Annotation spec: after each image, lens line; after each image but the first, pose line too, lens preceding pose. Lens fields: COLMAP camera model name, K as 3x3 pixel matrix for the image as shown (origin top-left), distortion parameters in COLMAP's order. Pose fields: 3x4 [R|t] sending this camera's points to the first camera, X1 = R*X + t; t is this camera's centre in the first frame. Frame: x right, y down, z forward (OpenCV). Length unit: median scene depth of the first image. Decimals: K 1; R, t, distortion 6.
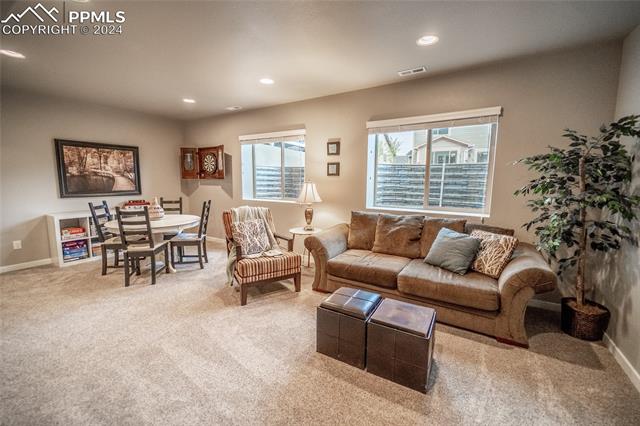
lens RADIAL K [[257.1, 0, 319.1], [0, 257.1, 210.4], [0, 0, 1]] dist [-0.002691, -0.000181]
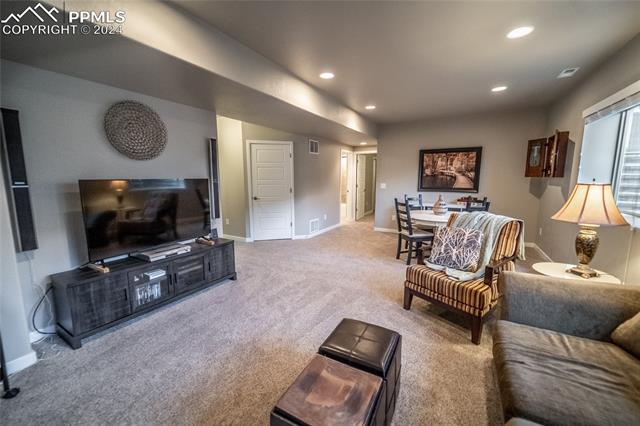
lens RADIAL K [[257.1, 0, 319.1], [0, 257.1, 210.4], [0, 0, 1]] dist [-0.002691, -0.000181]
pose [[0.035687, 0.120372, -0.992087, 0.366167], [-0.118196, 0.986260, 0.115414, -0.040201], [0.992349, 0.113142, 0.049424, 0.364412]]
